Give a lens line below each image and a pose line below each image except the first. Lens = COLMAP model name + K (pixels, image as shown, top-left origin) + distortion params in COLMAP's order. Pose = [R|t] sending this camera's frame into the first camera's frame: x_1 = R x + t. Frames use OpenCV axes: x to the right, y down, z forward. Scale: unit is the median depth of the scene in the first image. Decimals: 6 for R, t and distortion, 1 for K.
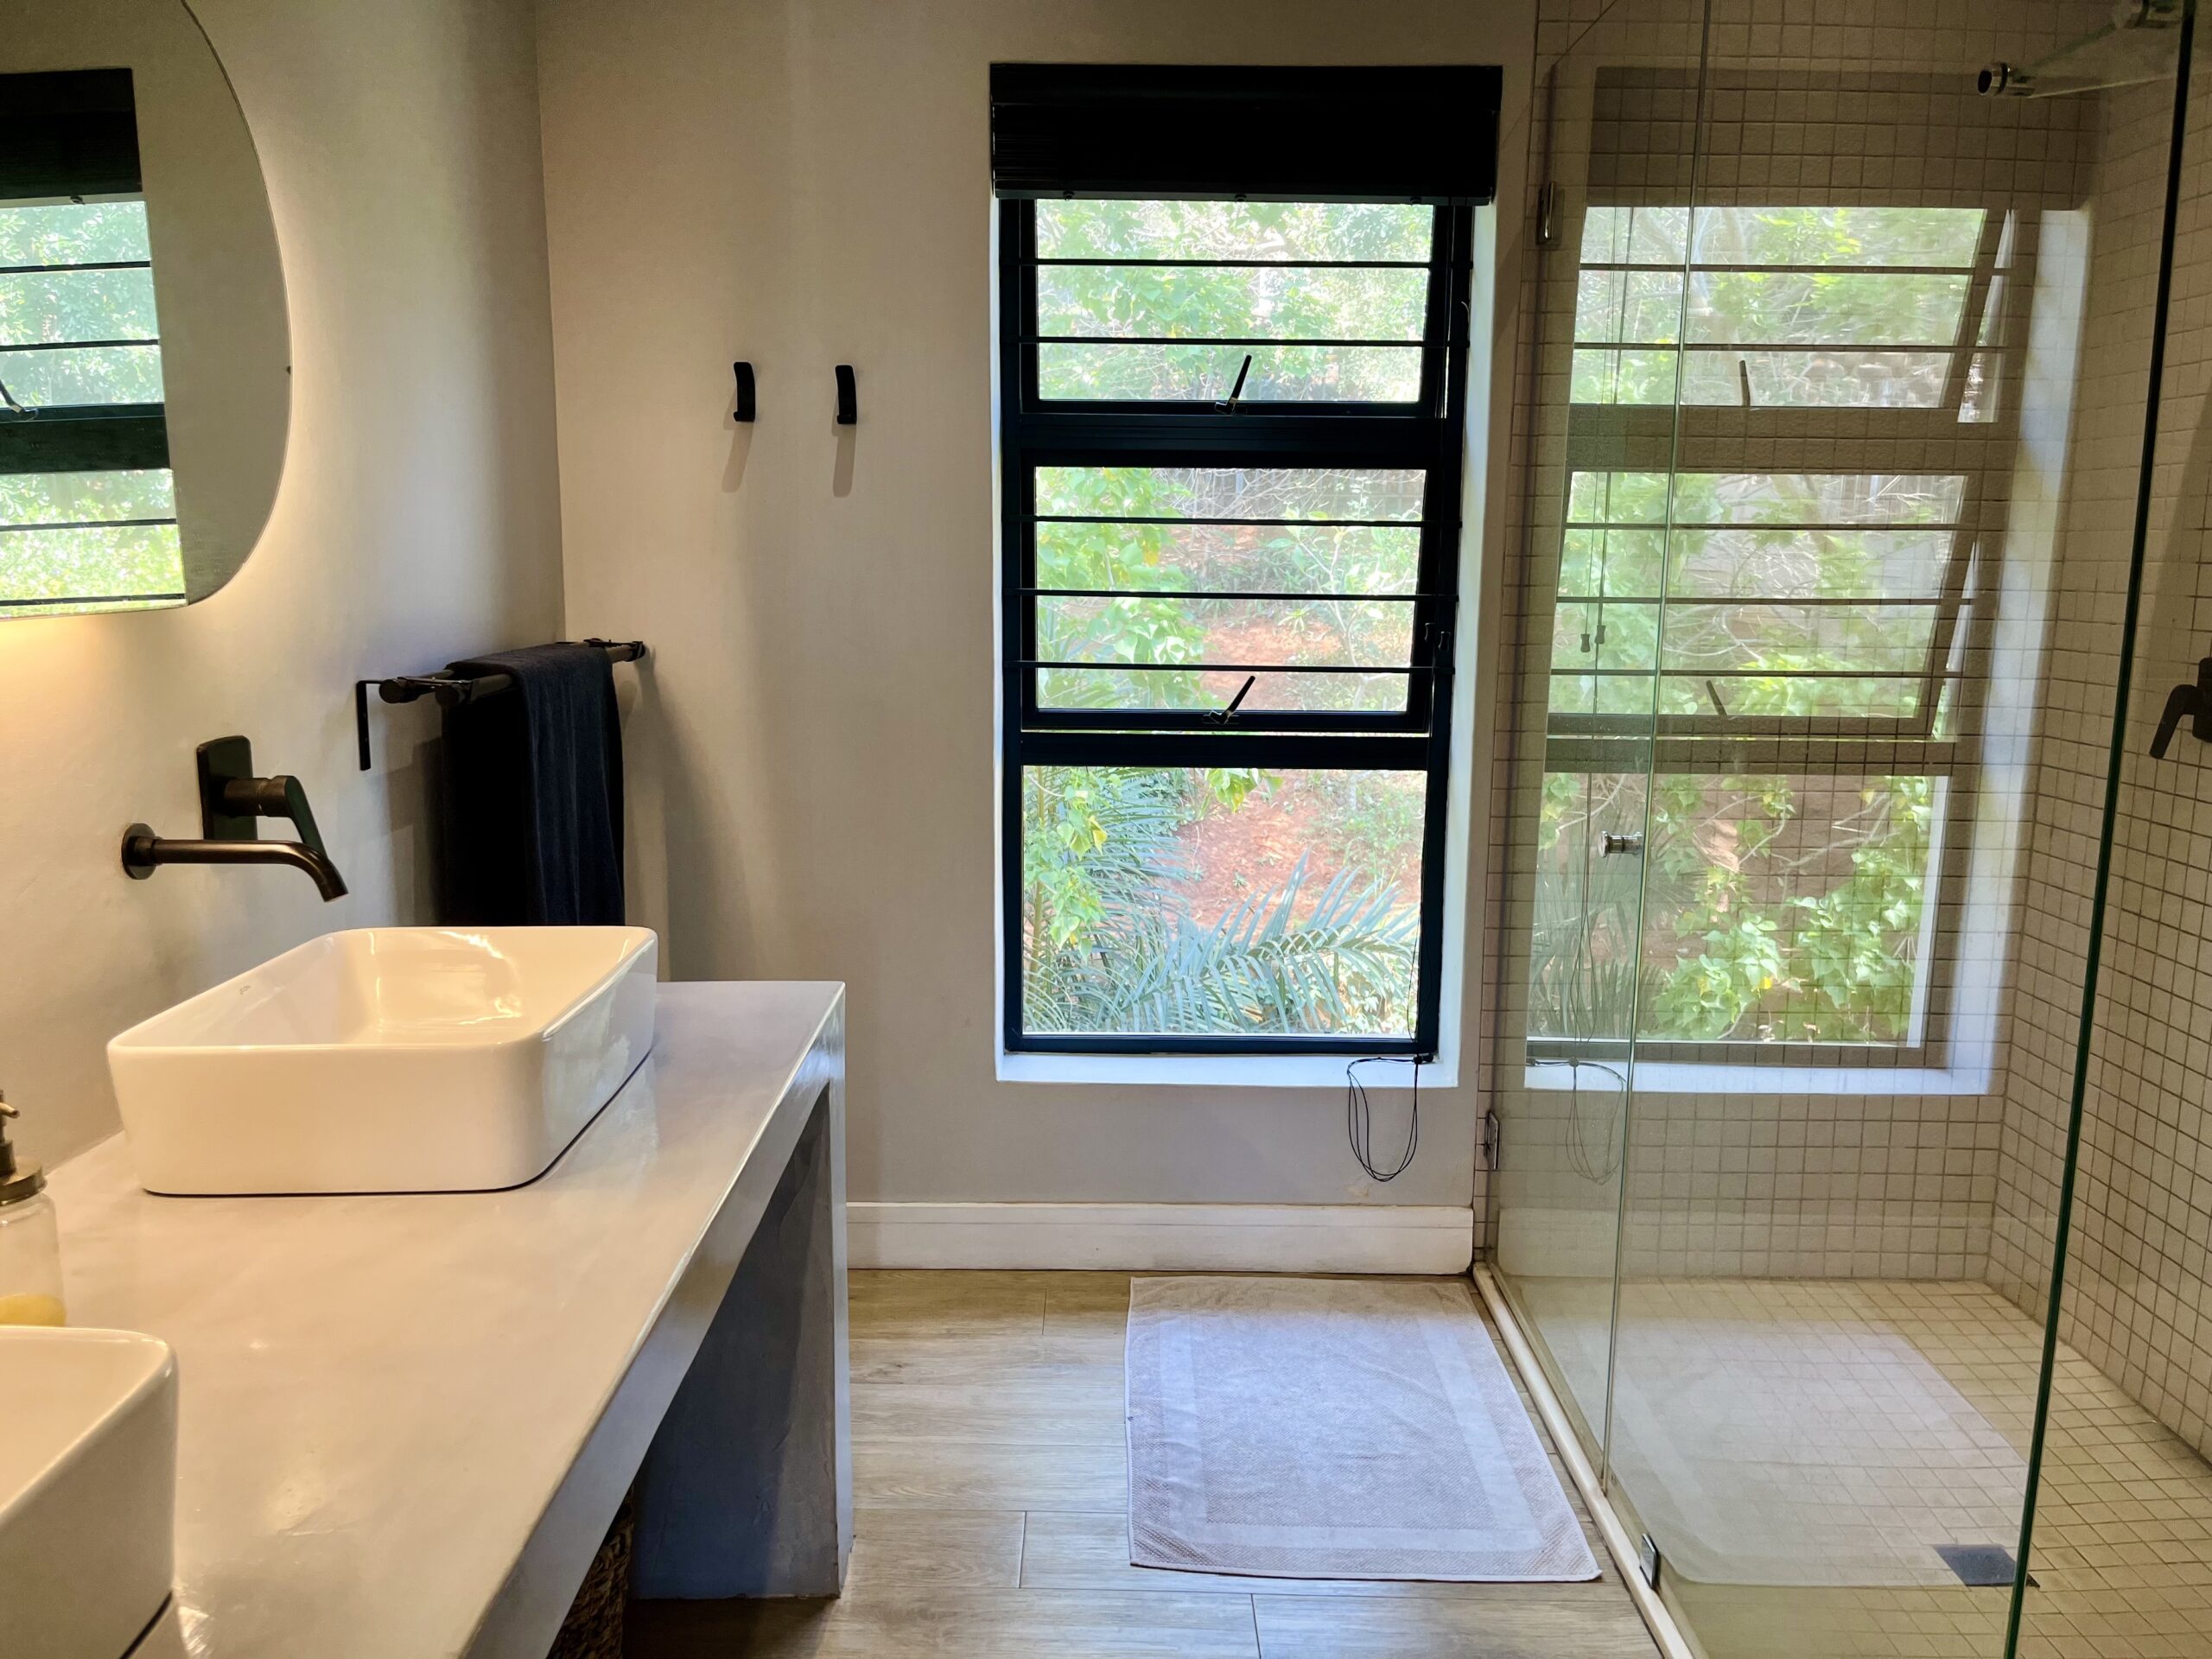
lens RADIAL K [[1690.0, 0, 1100.5], [0, 1690.0, 829.9], [0, 0, 1]] dist [0.053514, -0.070402]
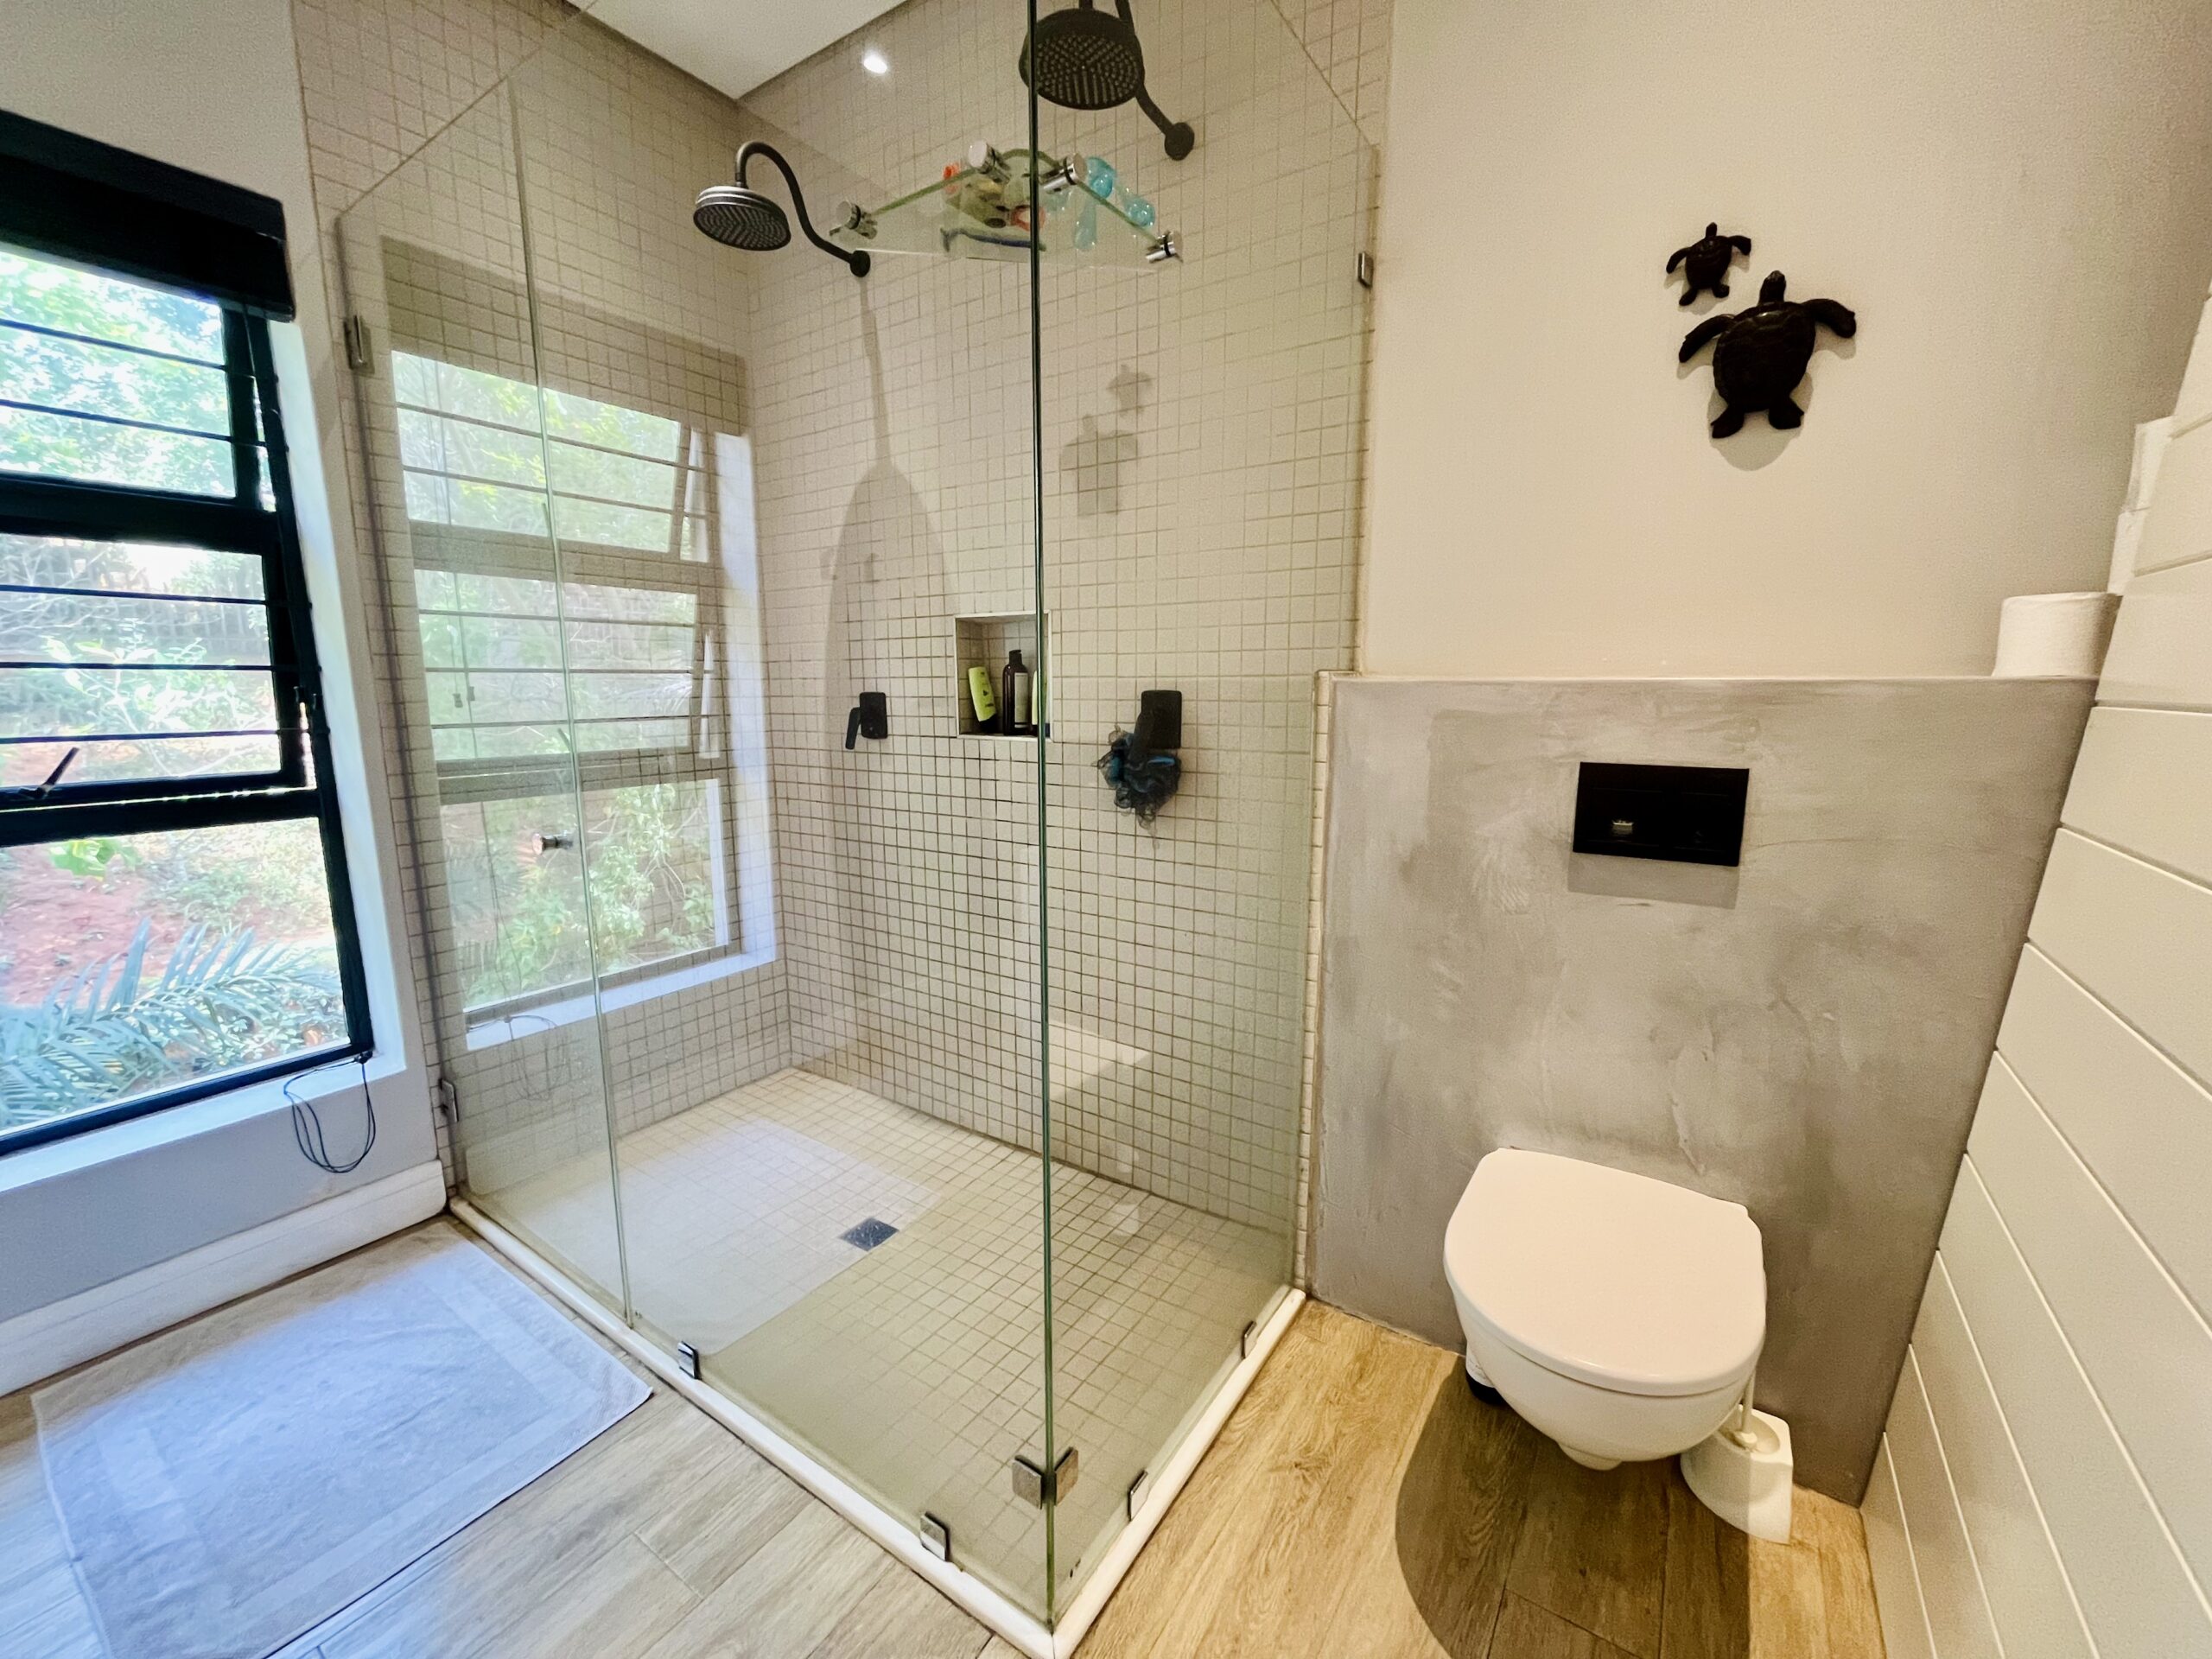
lens RADIAL K [[894.9, 0, 1106.0], [0, 894.9, 829.5], [0, 0, 1]] dist [-0.002693, -0.000062]
pose [[0.560557, -0.147726, 0.814833, -0.005169], [0.148483, 0.985944, 0.076600, 0.007572], [-0.814695, 0.078050, 0.574613, 0.226596]]
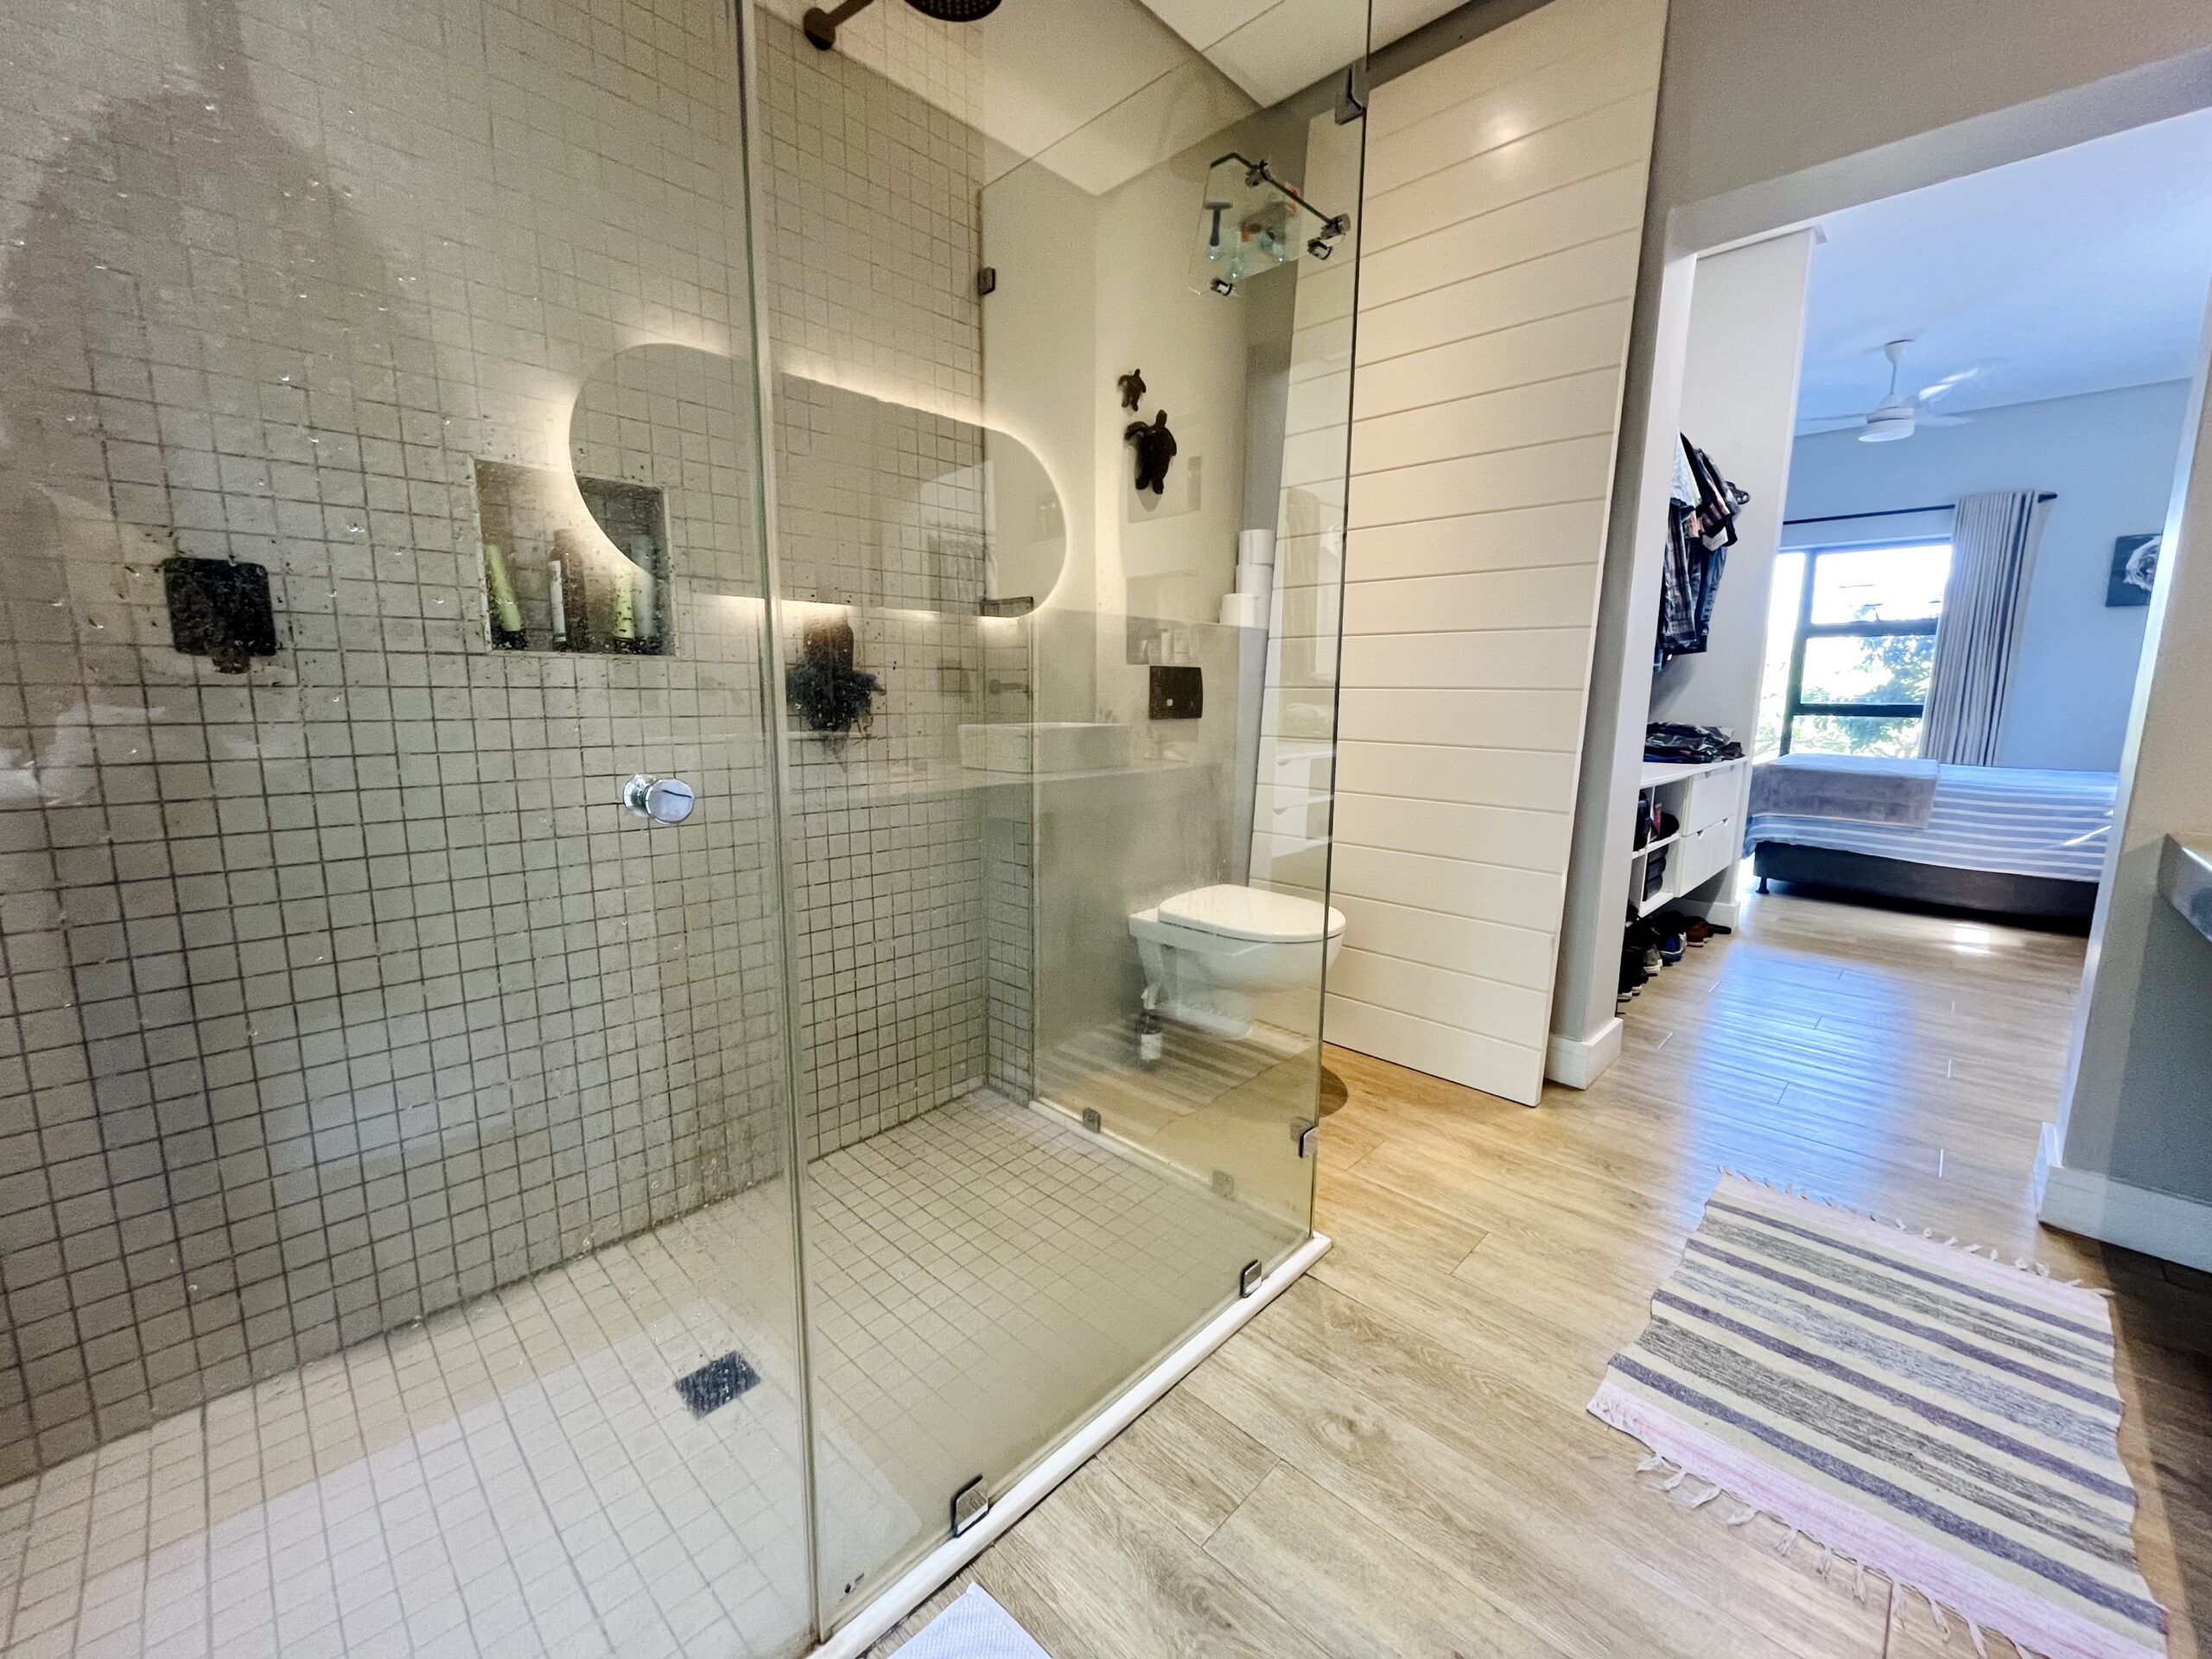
lens RADIAL K [[892.7, 0, 1106.0], [0, 892.7, 829.5], [0, 0, 1]] dist [0.002013, 0.000052]
pose [[-0.717580, -0.129334, 0.684362, -0.016178], [0.097322, 0.954347, 0.282402, -0.047519], [-0.689643, 0.269250, -0.672233, 0.930984]]
